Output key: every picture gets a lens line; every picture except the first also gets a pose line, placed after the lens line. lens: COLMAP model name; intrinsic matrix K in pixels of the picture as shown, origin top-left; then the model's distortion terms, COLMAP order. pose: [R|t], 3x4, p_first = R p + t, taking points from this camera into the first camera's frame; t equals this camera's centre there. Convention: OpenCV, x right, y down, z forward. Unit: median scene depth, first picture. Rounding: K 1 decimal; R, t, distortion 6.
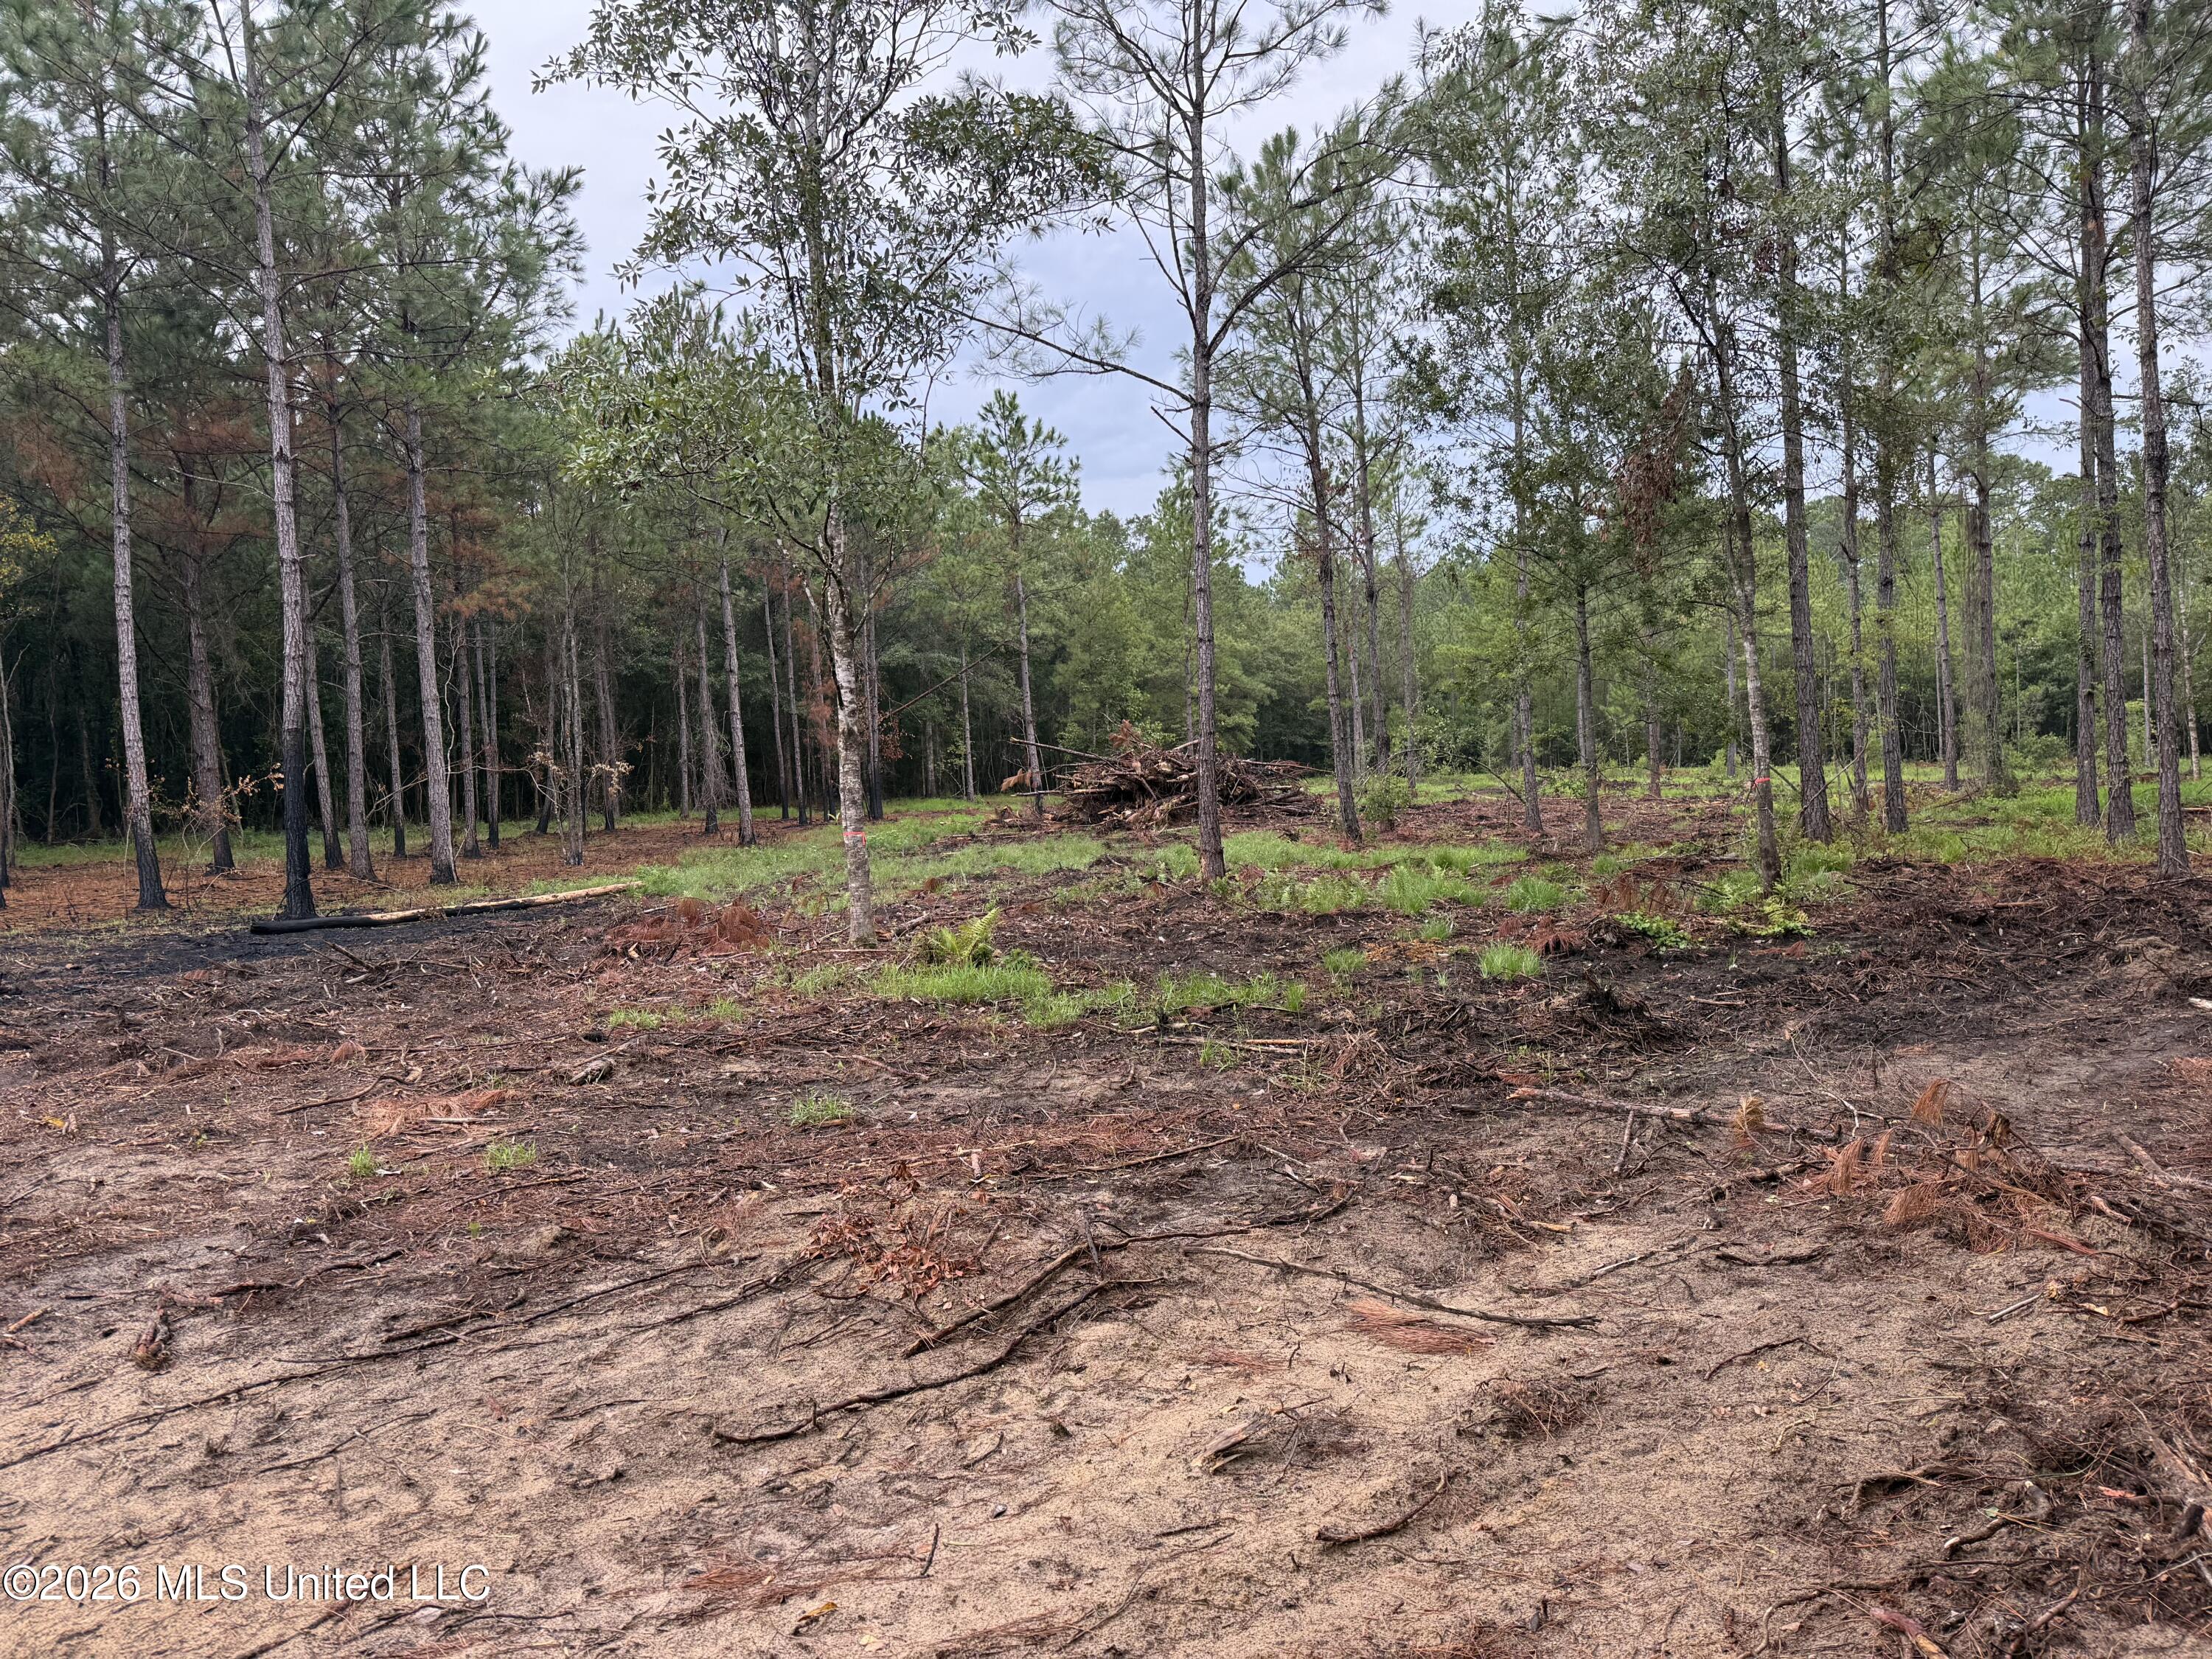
lens RADIAL K [[1536.7, 0, 1106.0], [0, 1536.7, 829.5], [0, 0, 1]] dist [0.070583, -0.099409]
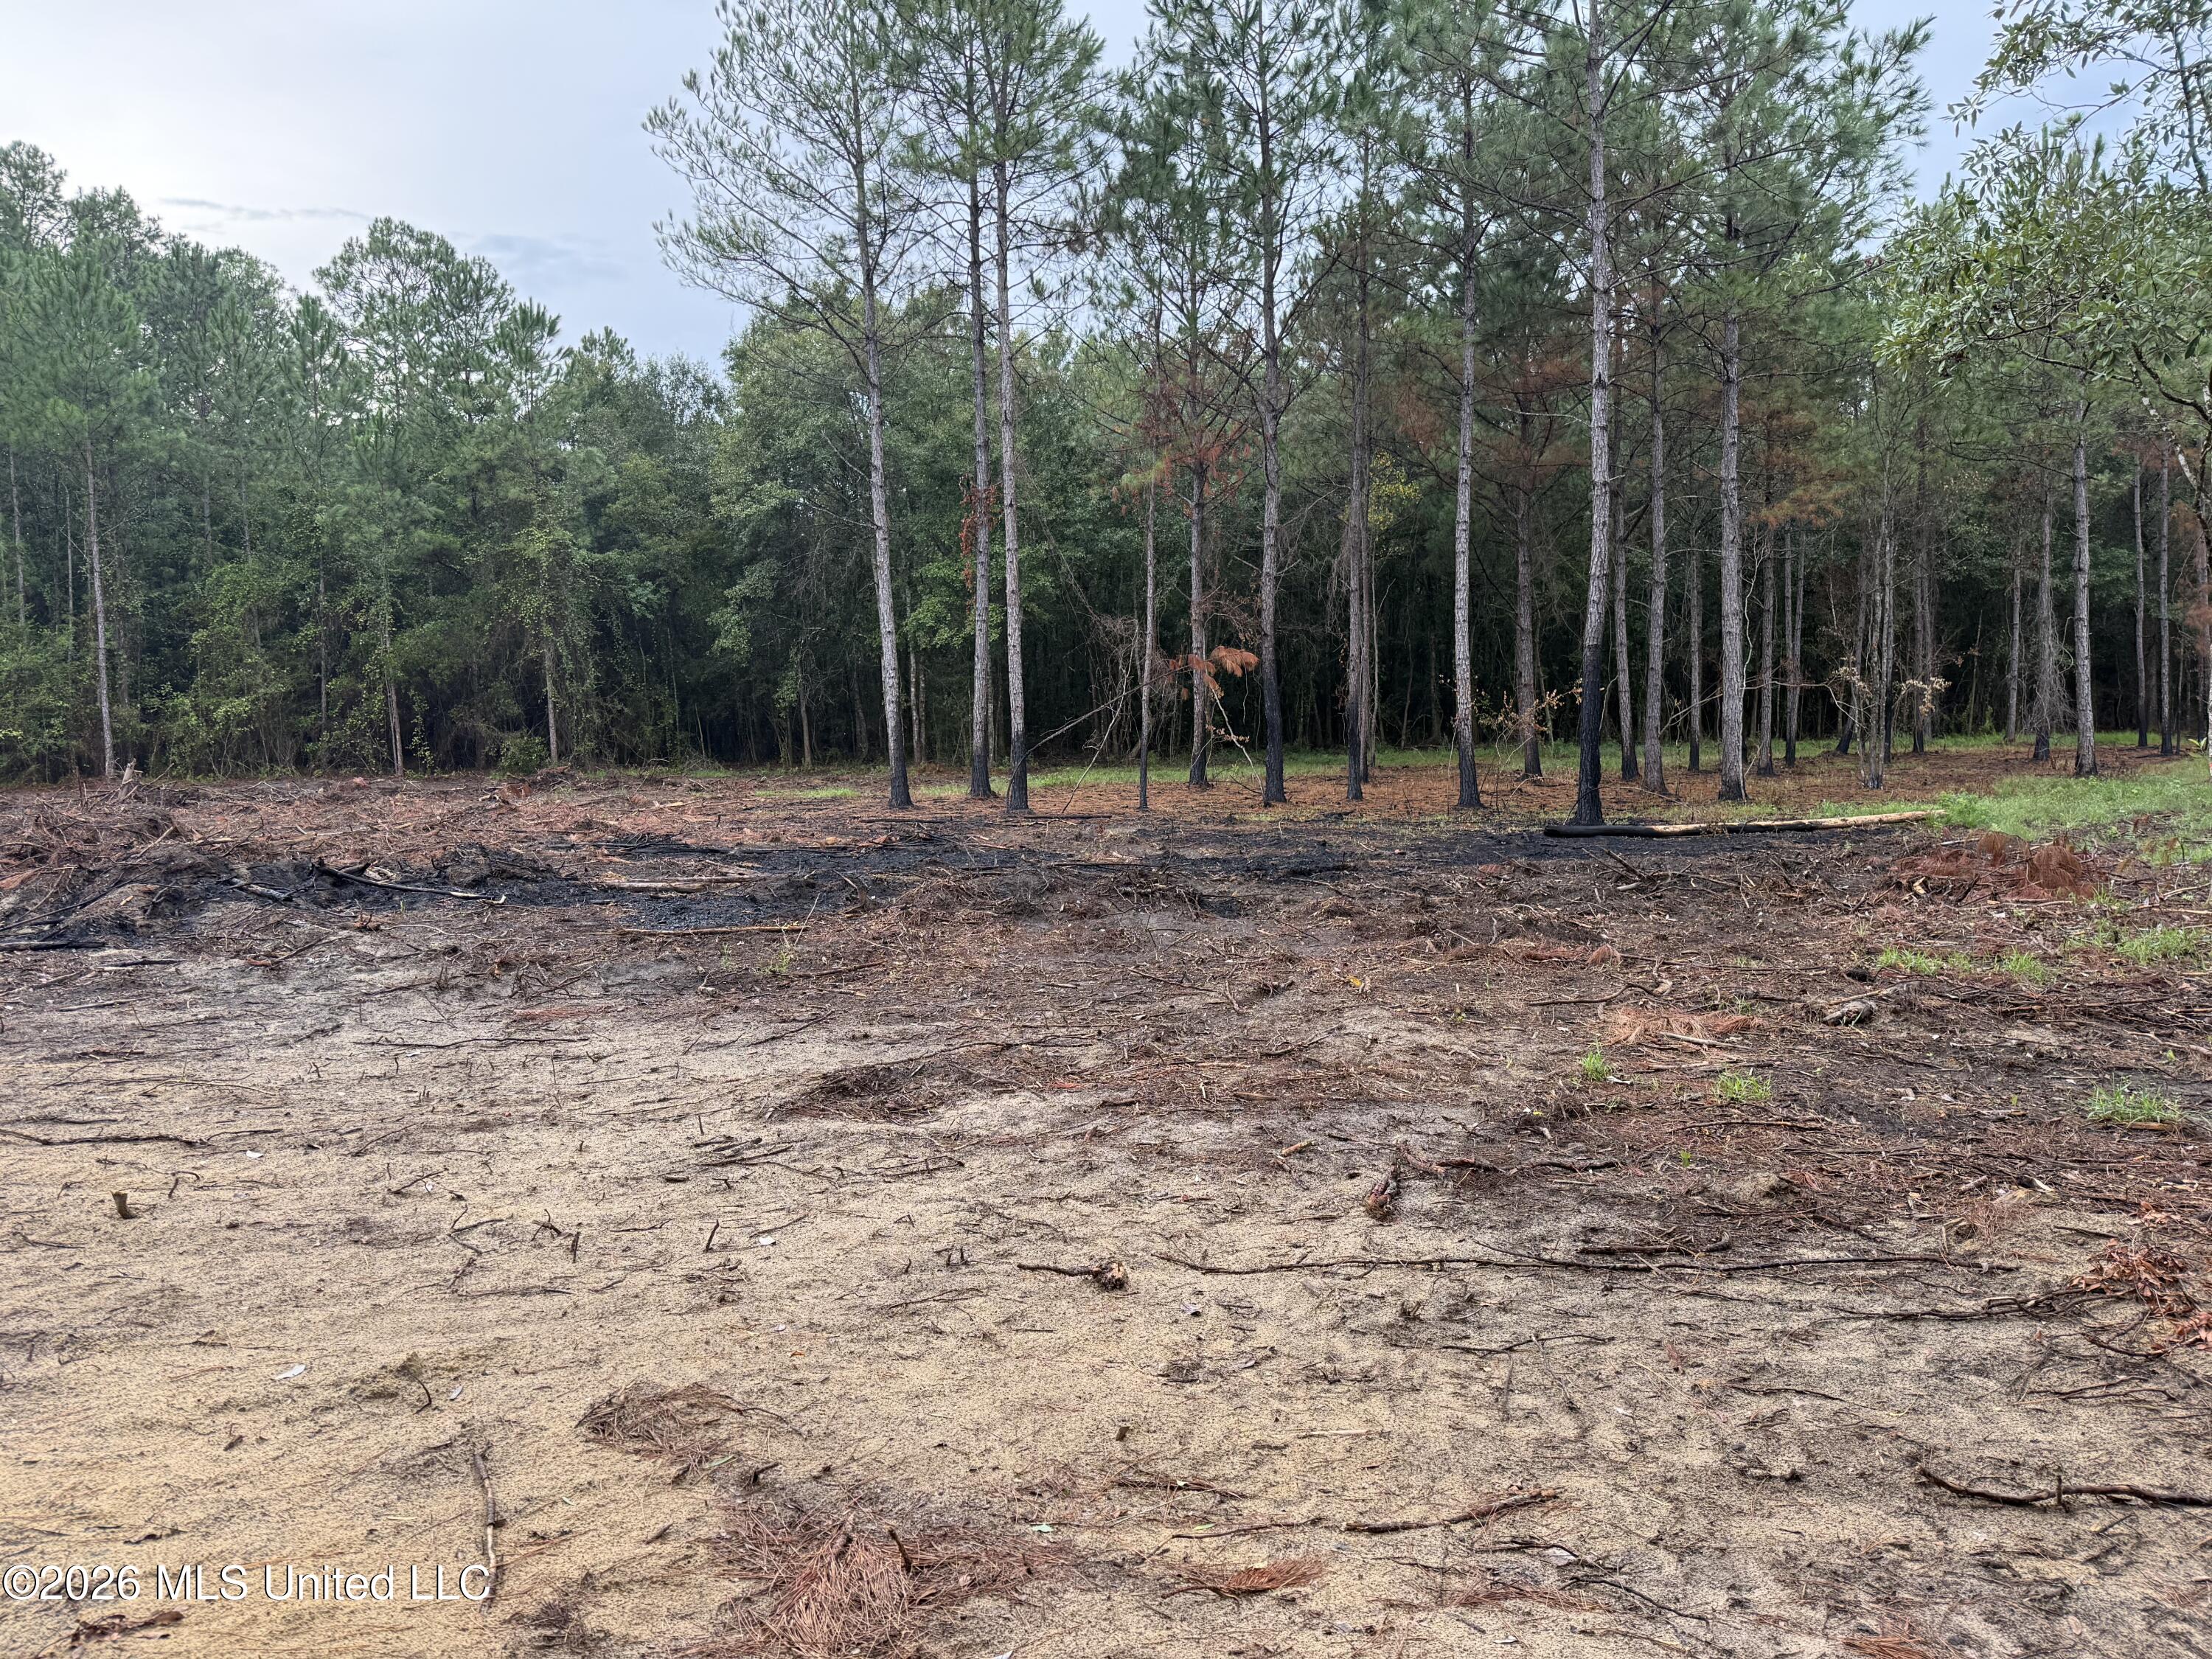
lens RADIAL K [[1555.2, 0, 1100.6], [0, 1555.2, 823.5], [0, 0, 1]] dist [0.025666, -0.033056]
pose [[0.699623, 0.068859, -0.711186, 0.004207], [-0.034094, 0.997429, 0.063034, 0.002022], [0.713698, -0.019853, 0.700172, 0.036373]]
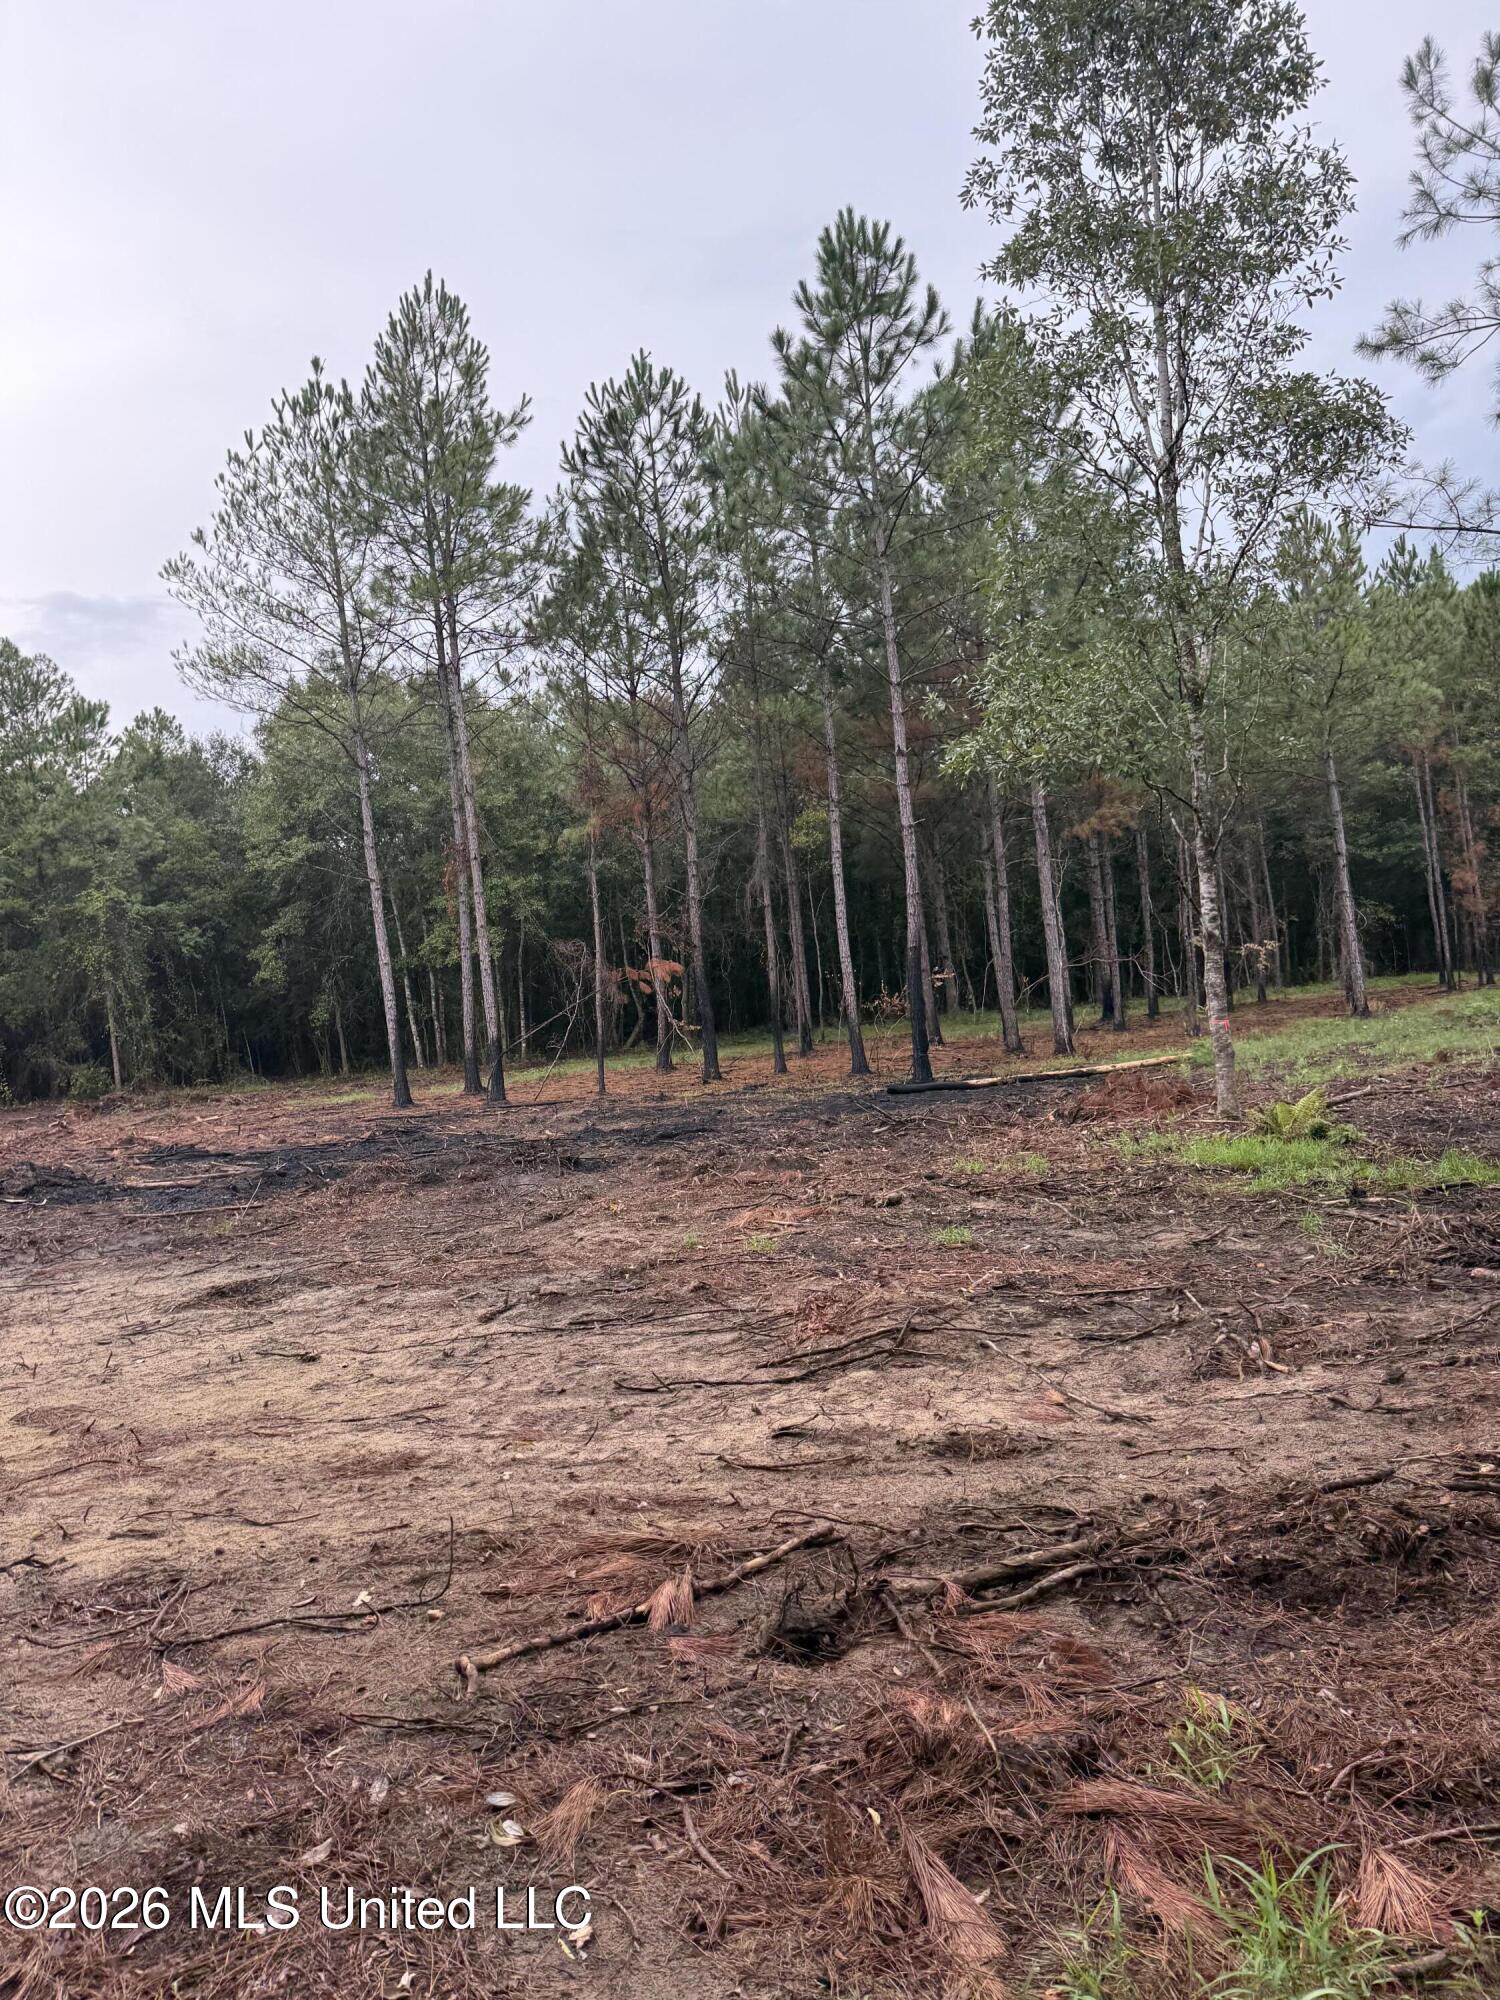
lens RADIAL K [[1406.1, 0, 744.6], [0, 1406.1, 1008.6], [0, 0, 1]] dist [0.025666, -0.033056]
pose [[0.747162, -0.025028, -0.664170, 0.391192], [0.033135, 0.999451, -0.000386, -0.027685], [0.663815, -0.021719, 0.747581, -0.073179]]
